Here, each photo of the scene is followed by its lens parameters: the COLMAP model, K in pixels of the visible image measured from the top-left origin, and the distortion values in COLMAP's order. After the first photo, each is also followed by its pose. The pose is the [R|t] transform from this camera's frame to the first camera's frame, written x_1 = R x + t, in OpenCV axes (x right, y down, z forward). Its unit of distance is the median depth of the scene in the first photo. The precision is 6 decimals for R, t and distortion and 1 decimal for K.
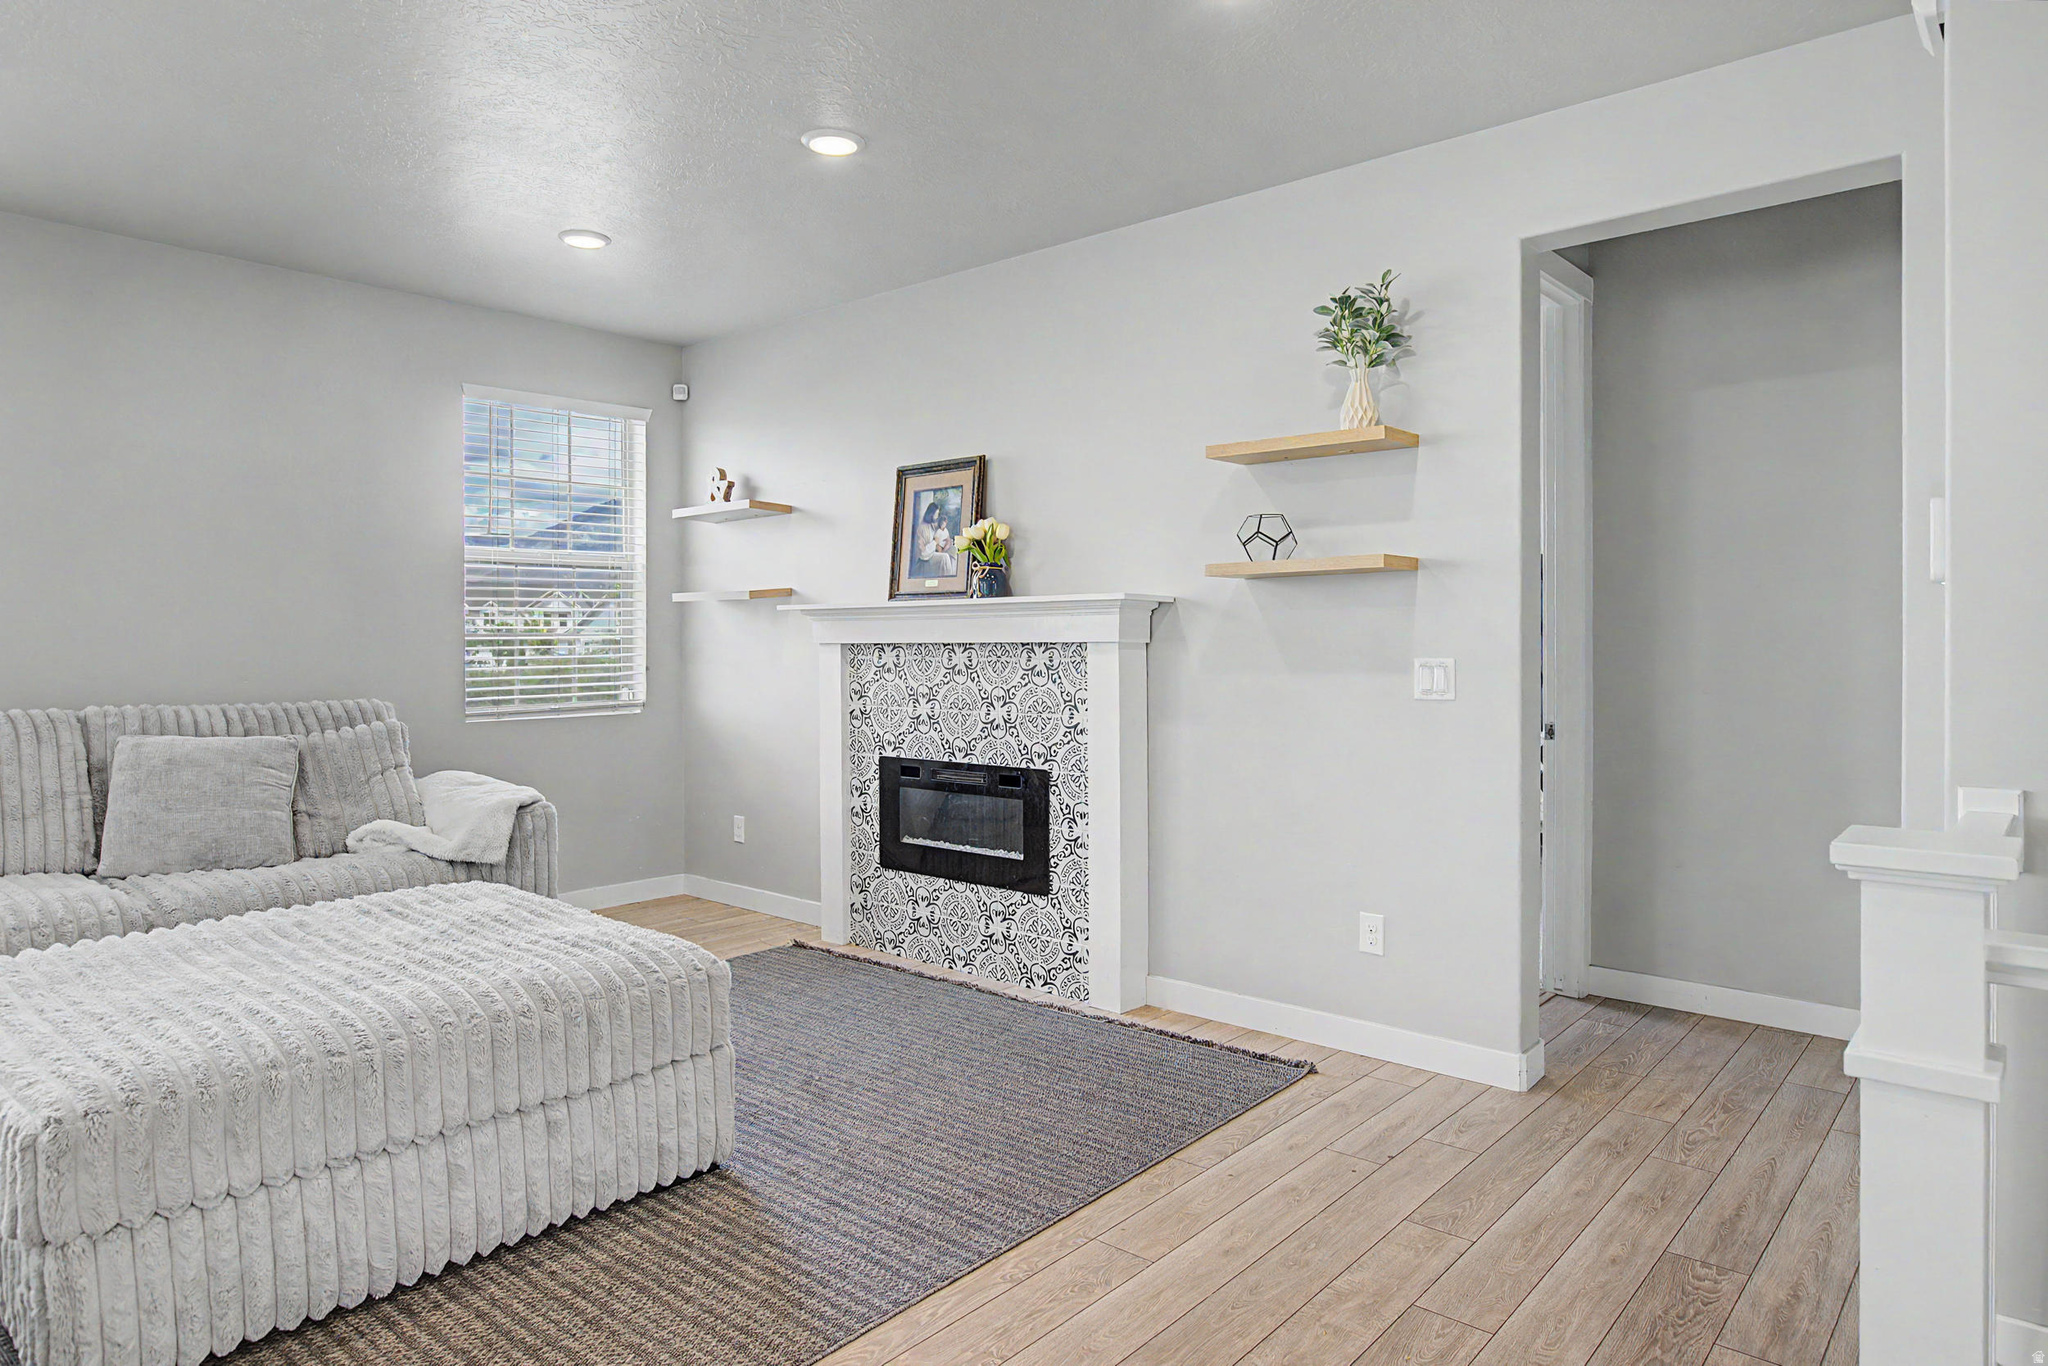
lens RADIAL K [[1213.9, 0, 1038.6], [0, 1213.9, 648.0], [0, 0, 1]] dist [0.005721, 0.000293]
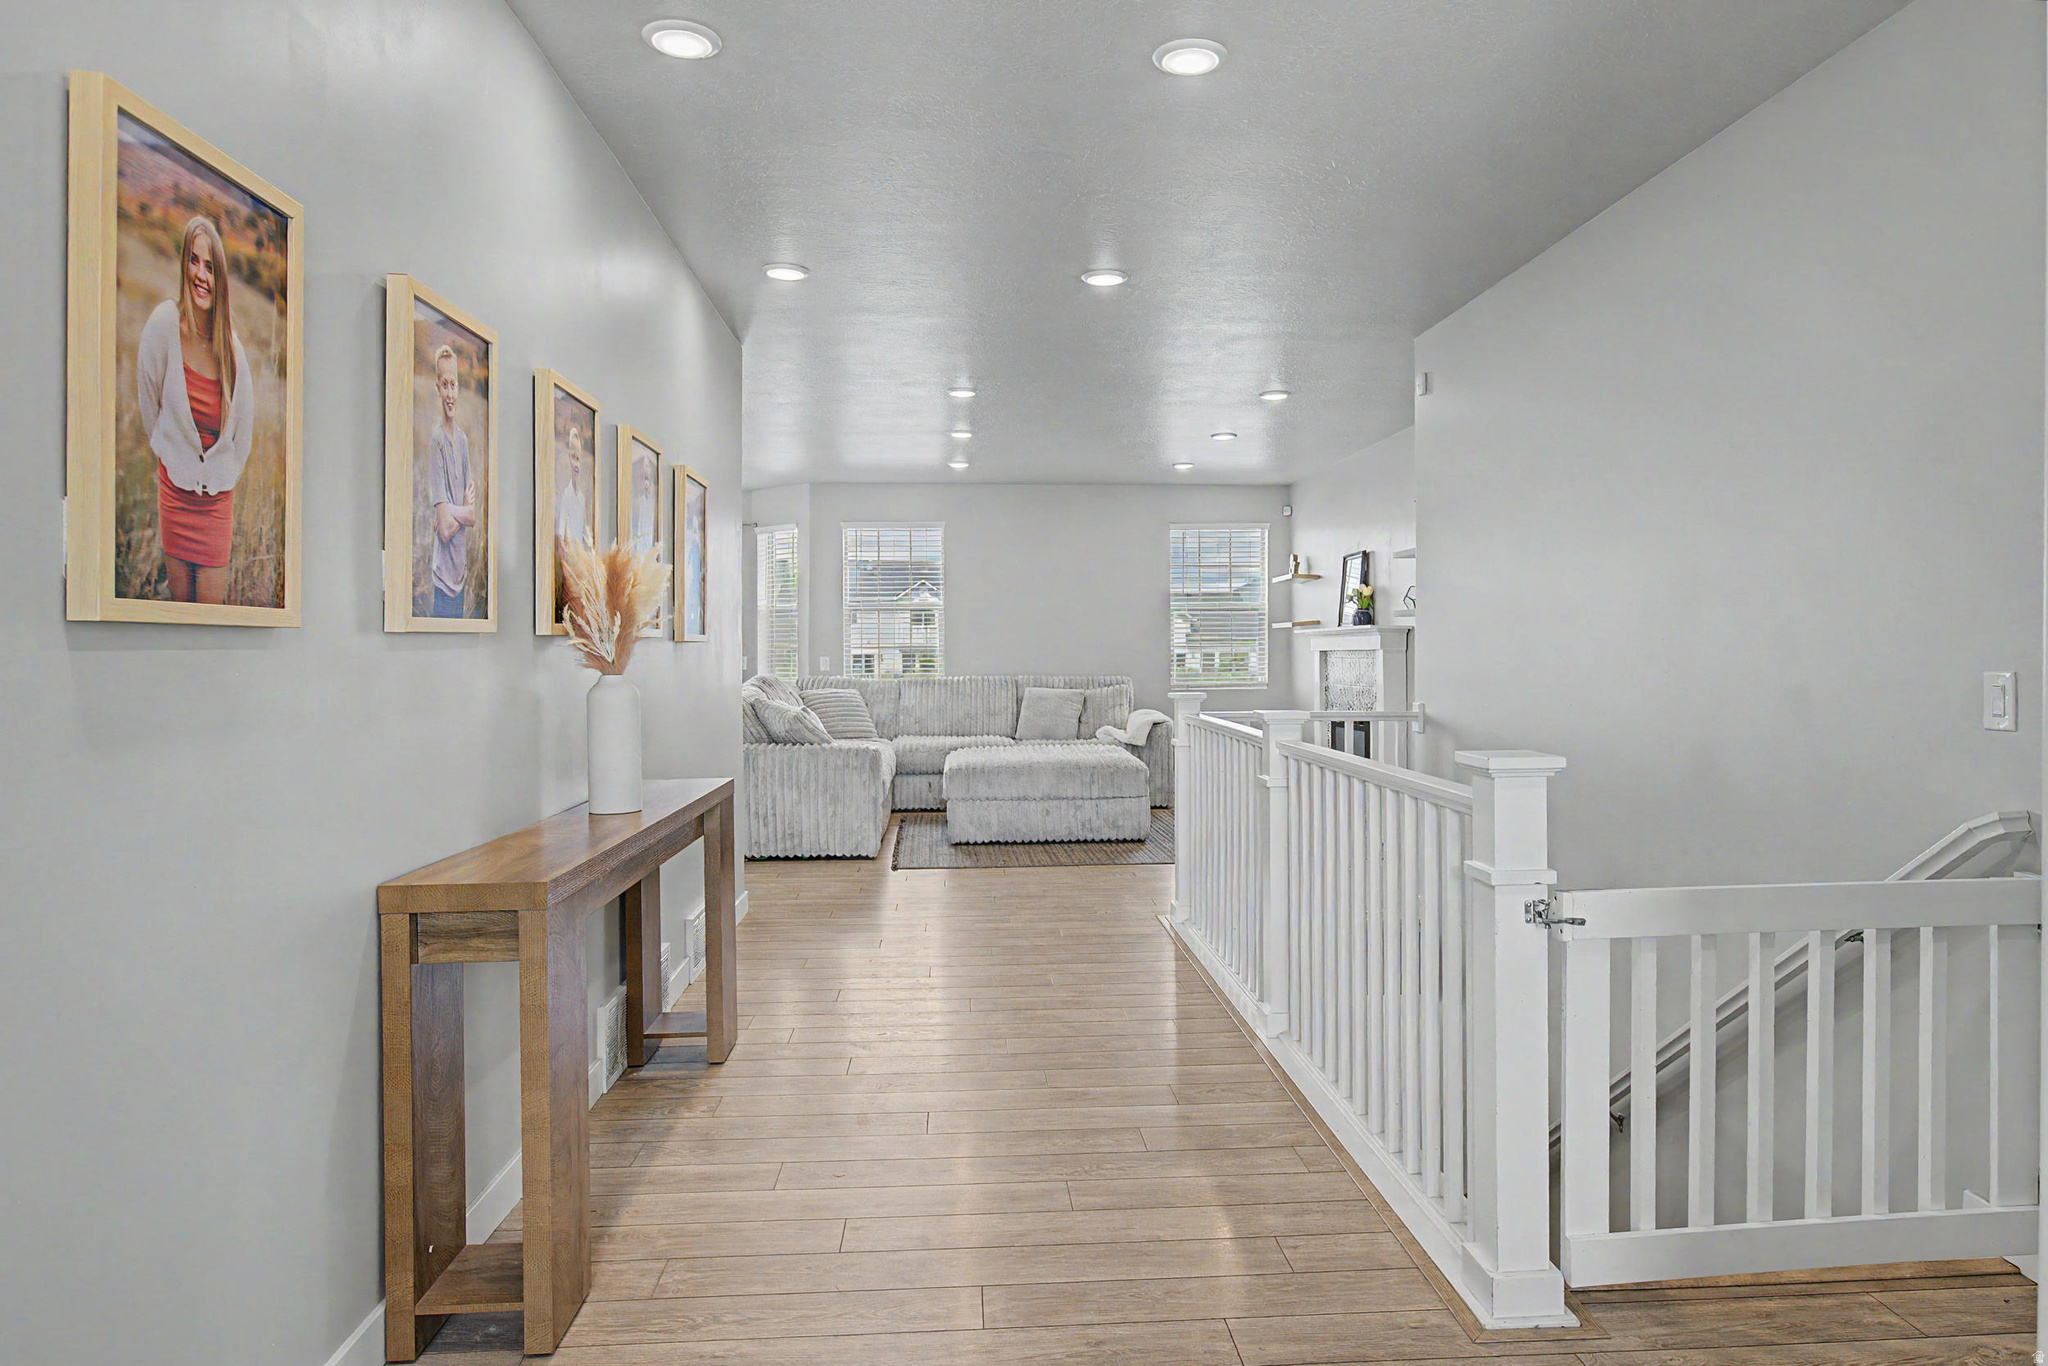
lens RADIAL K [[1213.9, 0, 1026.1], [0, 1213.9, 674.8], [0, 0, 1]] dist [0.005721, 0.000293]
pose [[0.689812, 0.008552, -0.723938, 0.957538], [-0.001671, 0.999946, 0.010221, 0.017063], [0.723987, -0.005841, 0.689789, -0.668404]]
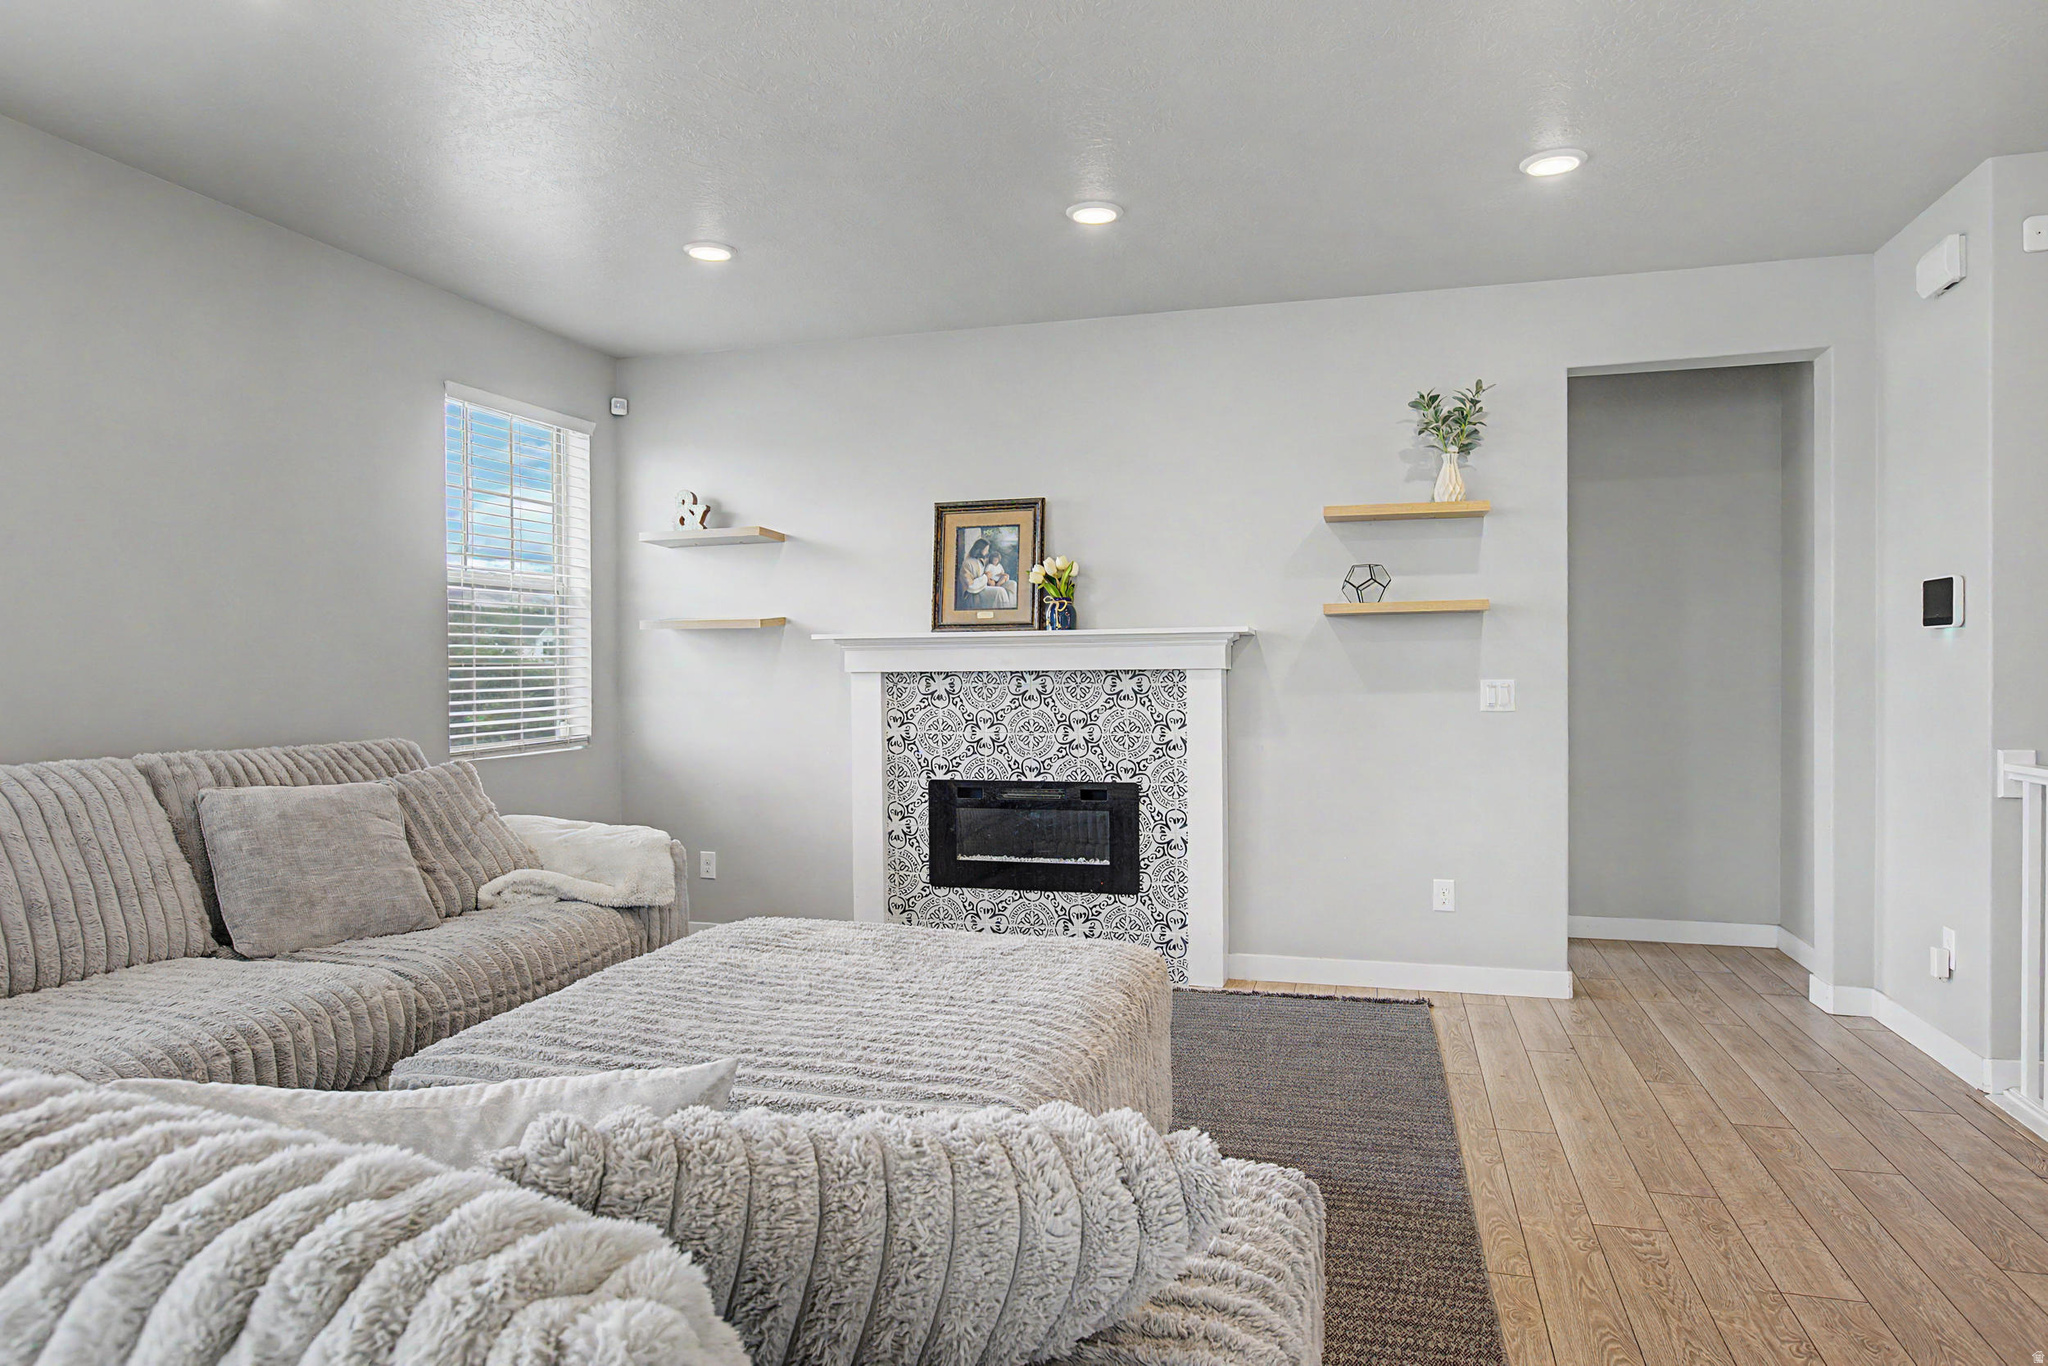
lens RADIAL K [[1213.9, 0, 1029.9], [0, 1213.9, 681.9], [0, 0, 1]] dist [0.005721, 0.000293]
pose [[0.908682, -0.011618, 0.417327, -0.519987], [0.008882, 0.999924, 0.008498, -0.003410], [-0.417394, -0.004015, 0.908717, 0.016331]]
